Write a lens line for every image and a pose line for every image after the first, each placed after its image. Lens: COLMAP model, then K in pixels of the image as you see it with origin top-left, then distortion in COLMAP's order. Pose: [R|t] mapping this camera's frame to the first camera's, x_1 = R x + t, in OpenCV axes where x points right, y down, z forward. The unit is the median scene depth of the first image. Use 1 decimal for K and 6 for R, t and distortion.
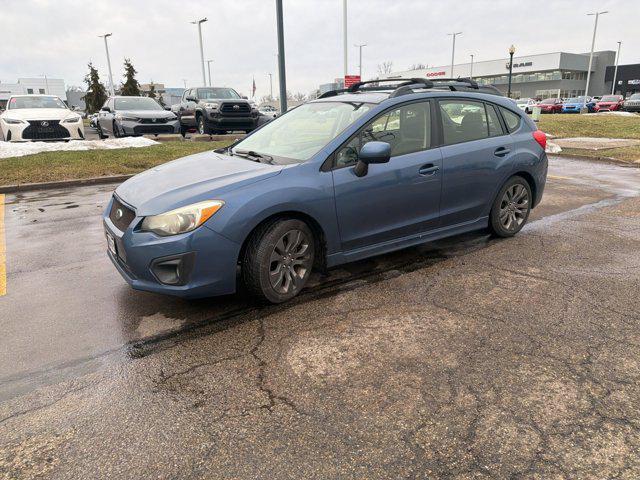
lens RADIAL K [[449.6, 0, 320.5], [0, 449.6, 244.6], [0, 0, 1]] dist [0.072755, -0.102583]
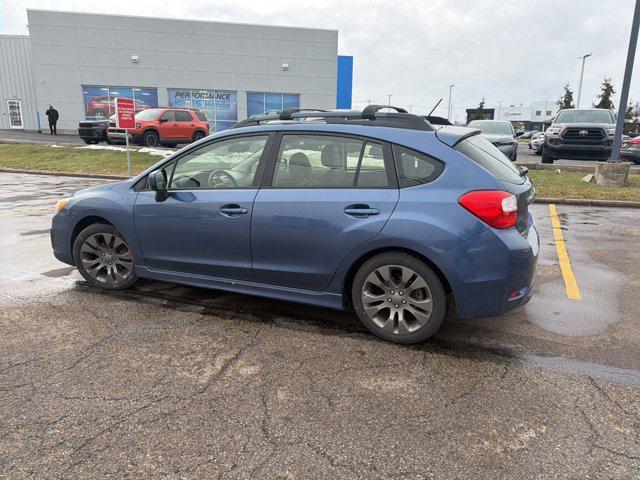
lens RADIAL K [[449.4, 0, 320.0], [0, 449.4, 240.0], [0, 0, 1]] dist [0.068849, -0.091479]
pose [[0.528518, 0.219425, -0.820074, 1.050723], [-0.261588, 0.961107, 0.088573, -0.230156], [0.807614, 0.167709, 0.565362, 0.639890]]
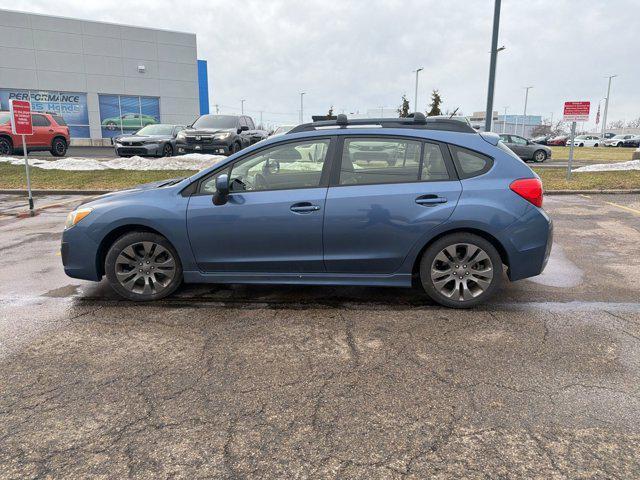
lens RADIAL K [[448.2, 0, 320.0], [0, 448.2, 237.0], [0, 0, 1]] dist [0.074384, -0.101395]
pose [[0.774059, 0.154448, -0.613985, 0.846091], [-0.196094, 0.980585, -0.000552, -0.111246], [0.601979, 0.120826, 0.789317, 0.274663]]
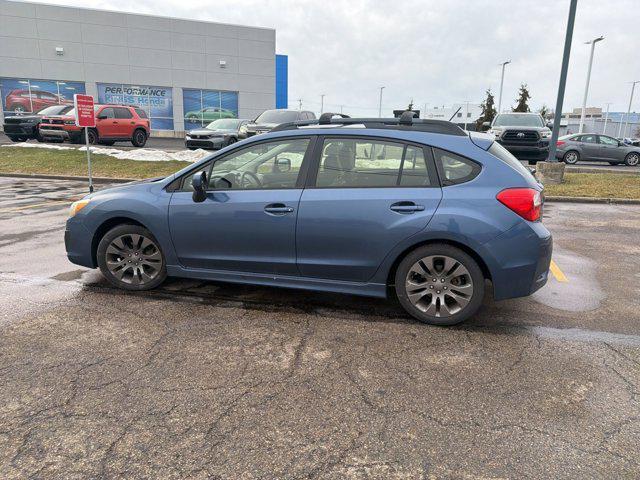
lens RADIAL K [[449.4, 0, 320.0], [0, 449.4, 240.0], [0, 0, 1]] dist [0.068849, -0.091479]
pose [[0.649961, 0.206755, -0.731302, 0.977840], [-0.247846, 0.967337, 0.053209, -0.173552], [0.718417, 0.146666, 0.679975, 0.431957]]
